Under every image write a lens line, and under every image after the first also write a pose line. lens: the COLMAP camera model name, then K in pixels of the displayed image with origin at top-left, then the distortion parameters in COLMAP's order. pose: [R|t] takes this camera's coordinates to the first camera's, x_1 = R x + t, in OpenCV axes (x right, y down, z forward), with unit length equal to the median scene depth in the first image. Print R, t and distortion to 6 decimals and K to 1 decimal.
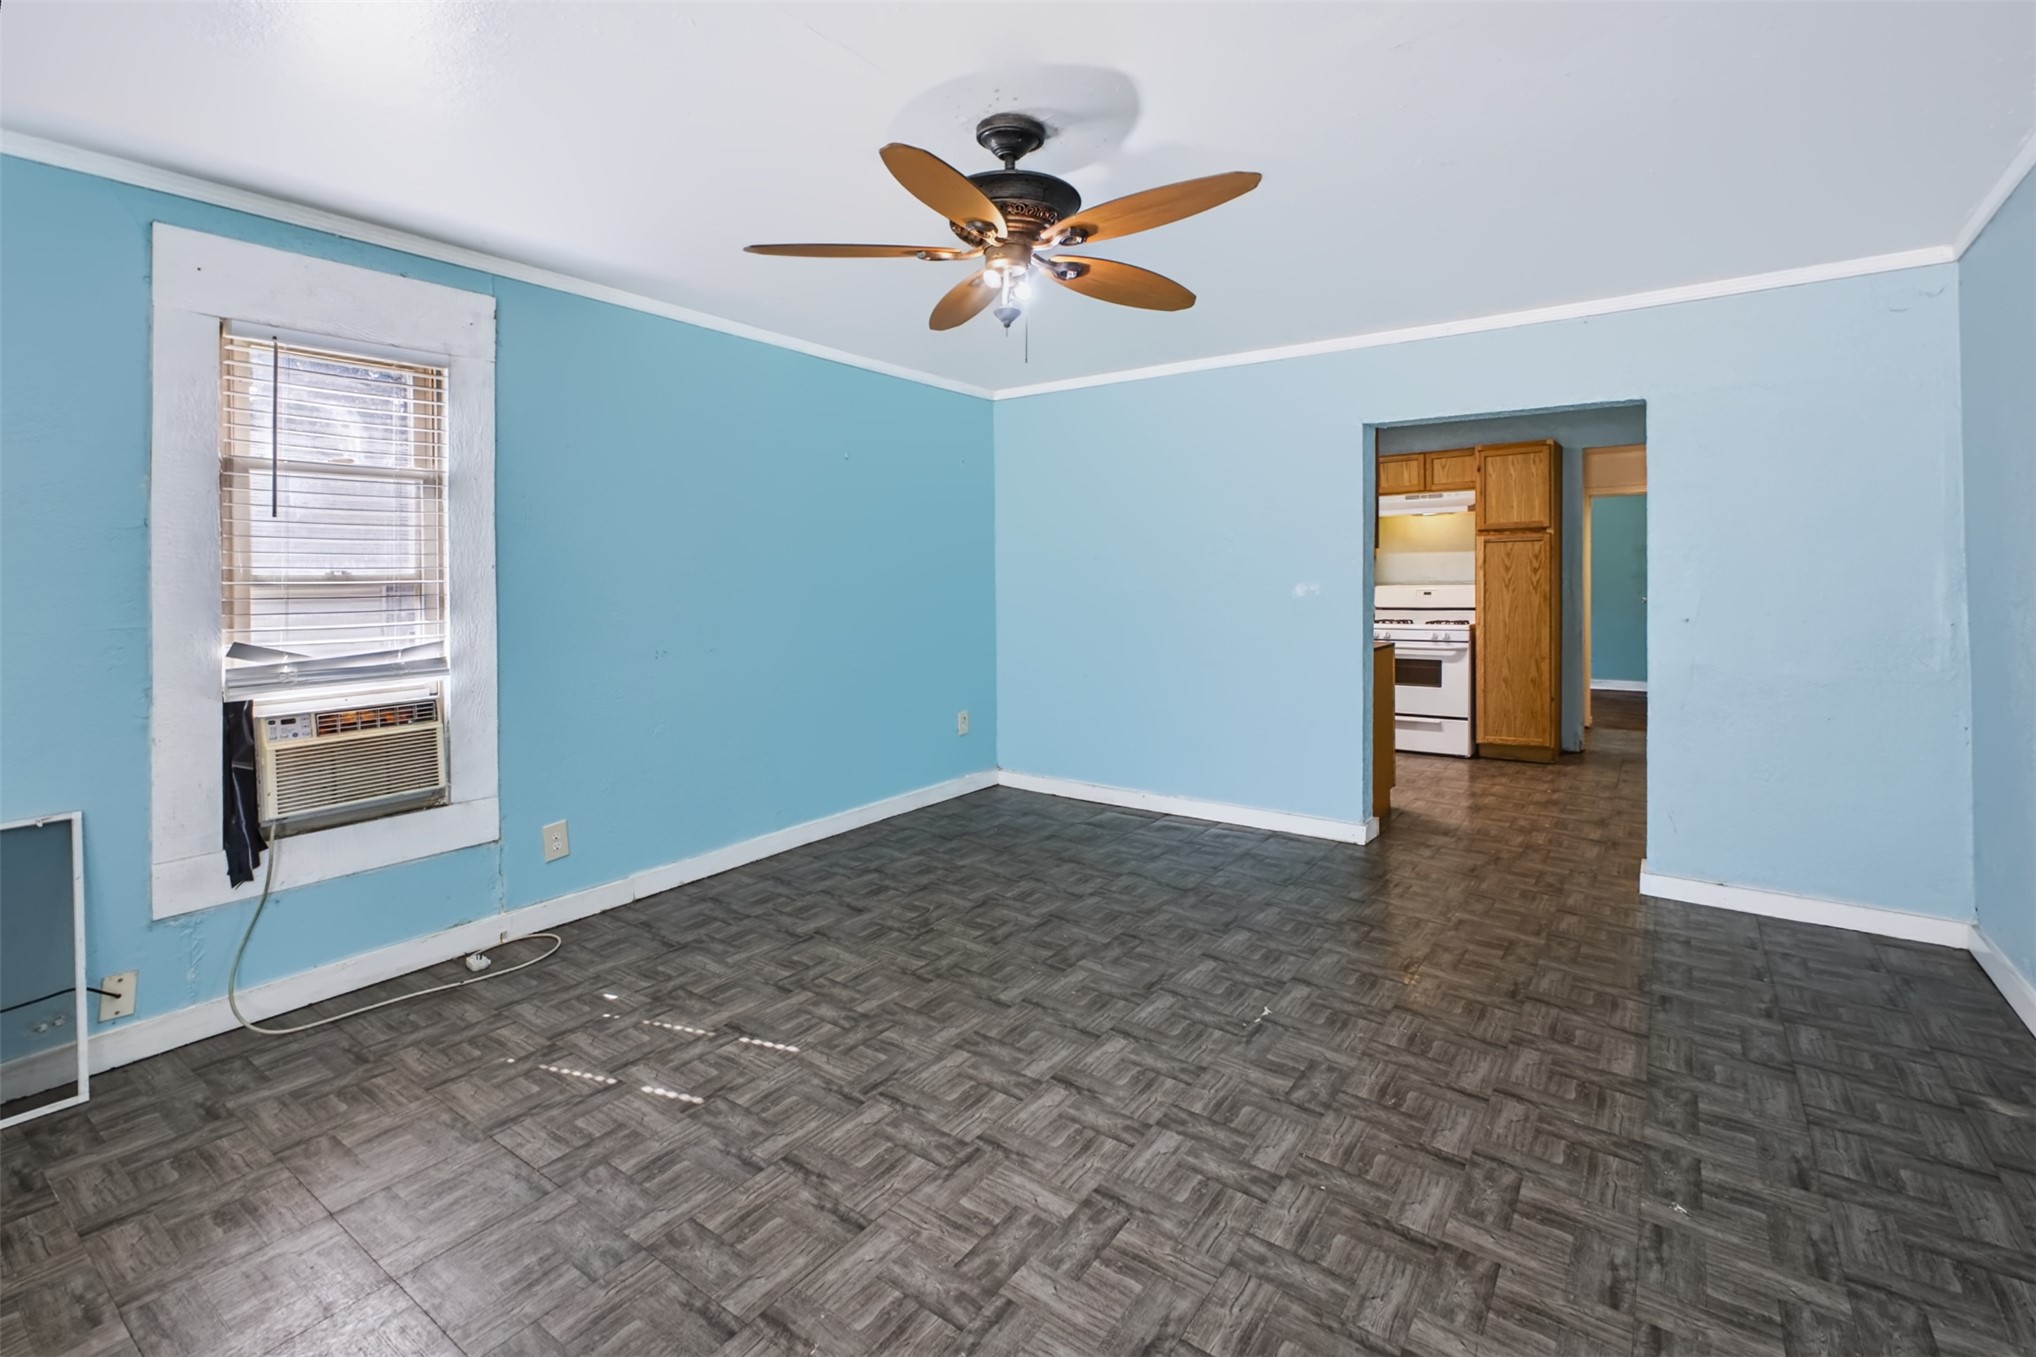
lens RADIAL K [[877.5, 0, 1007.6], [0, 877.5, 582.0], [0, 0, 1]] dist [0.016926, -0.004016]
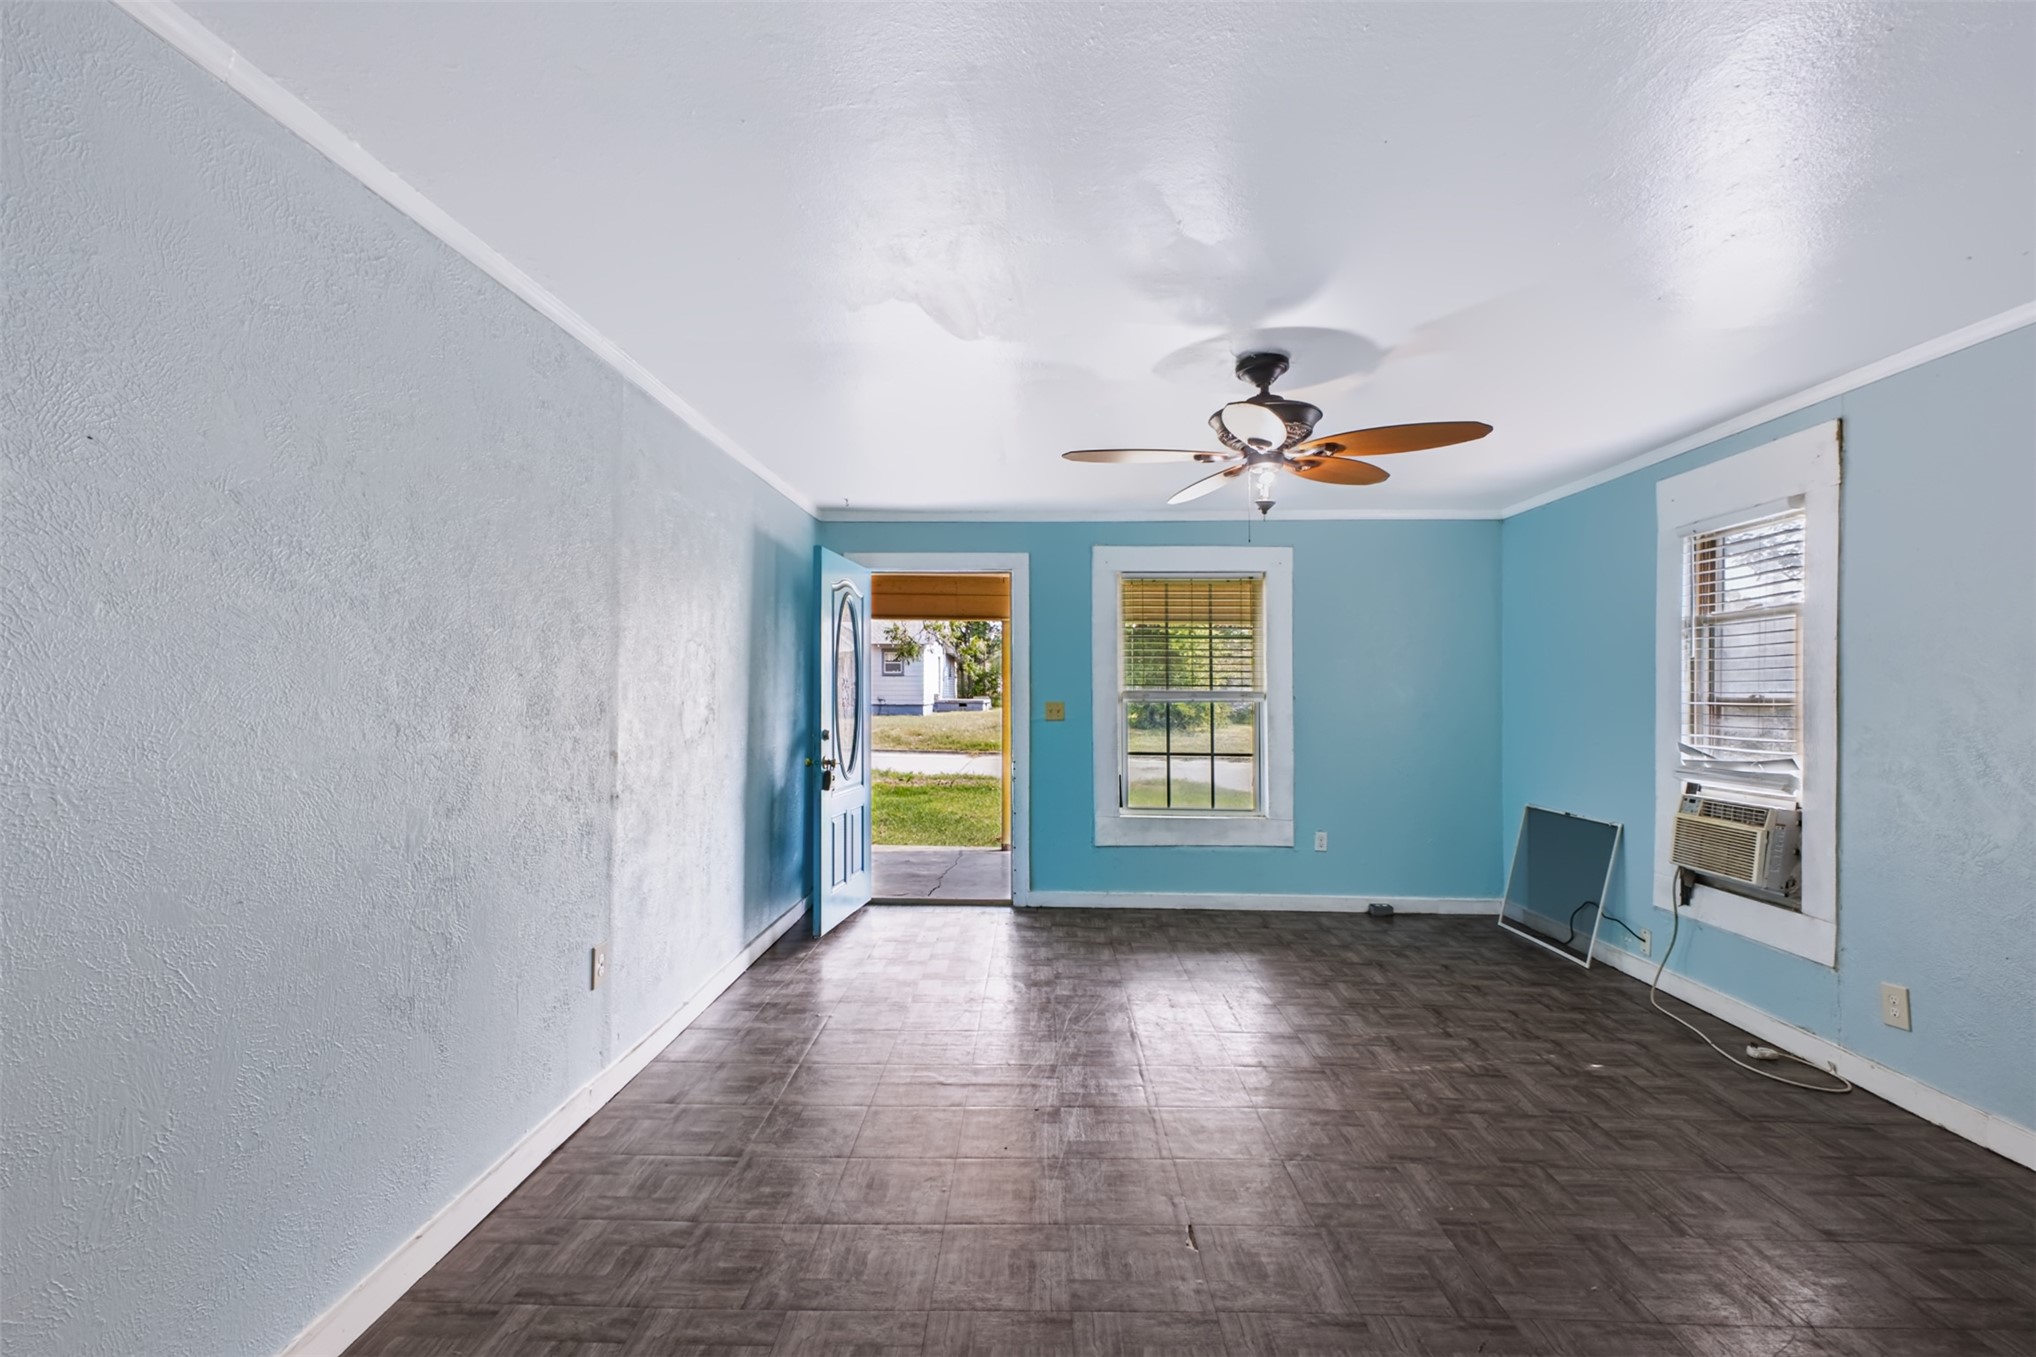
lens RADIAL K [[877.5, 0, 1025.6], [0, 877.5, 681.9], [0, 0, 1]] dist [0.016926, -0.004016]
pose [[-0.819170, 0.000261, -0.573550, 0.939162], [0.001155, 0.999999, -0.001195, -0.034110], [0.573549, -0.001642, -0.819169, 1.673513]]
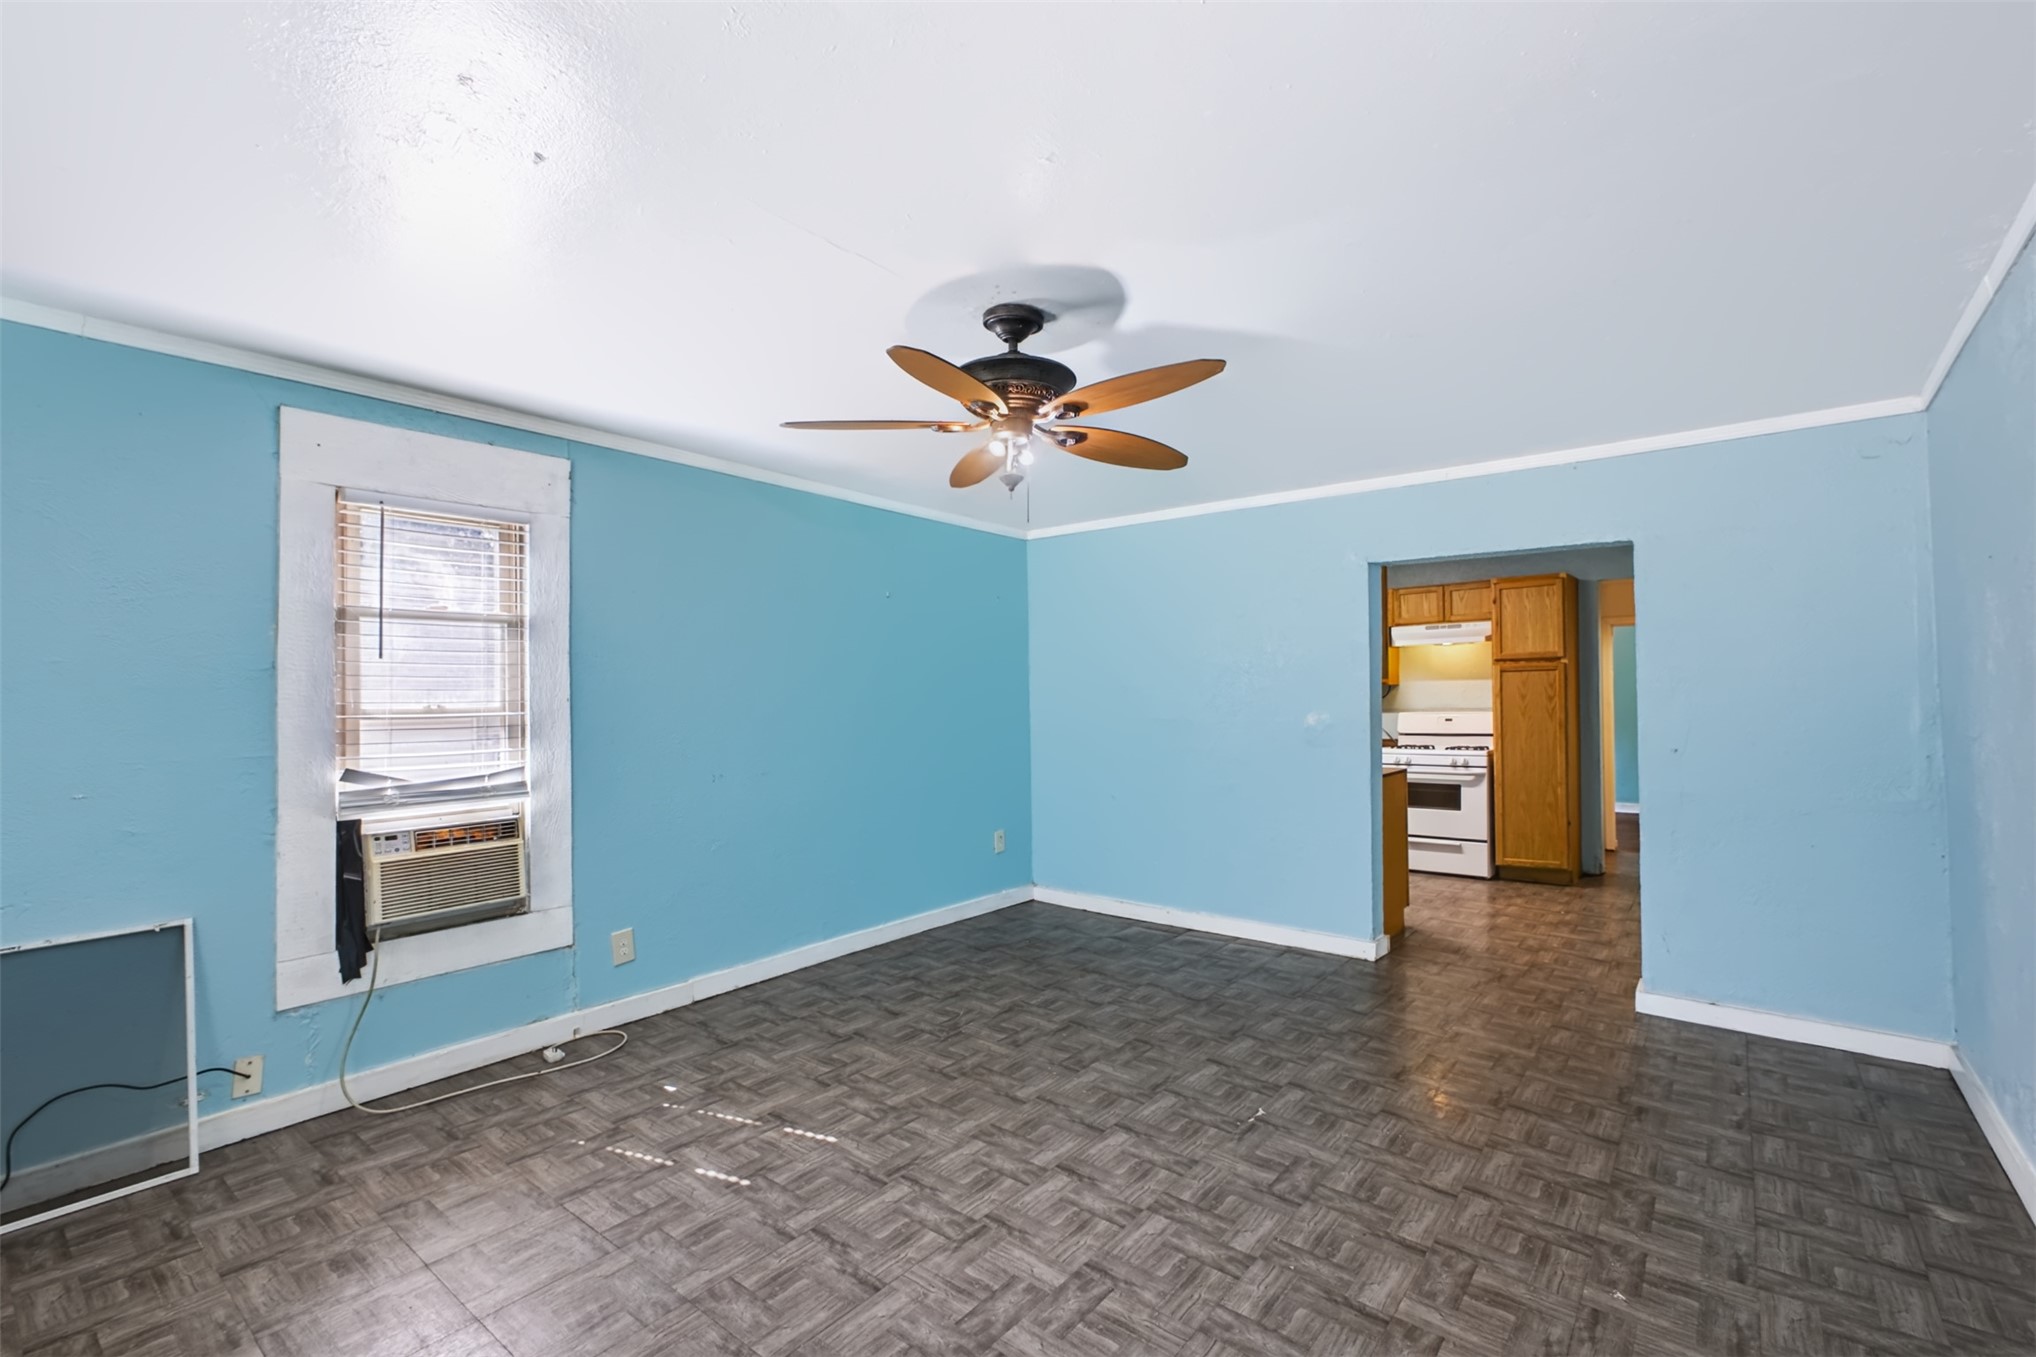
lens RADIAL K [[877.5, 0, 1037.1], [0, 877.5, 691.9], [0, 0, 1]] dist [0.016926, -0.004016]
pose [[0.998840, -0.001088, -0.048134, 0.076185], [0.000806, 0.999982, -0.005875, -0.024635], [0.048140, 0.005830, 0.998824, -0.102307]]
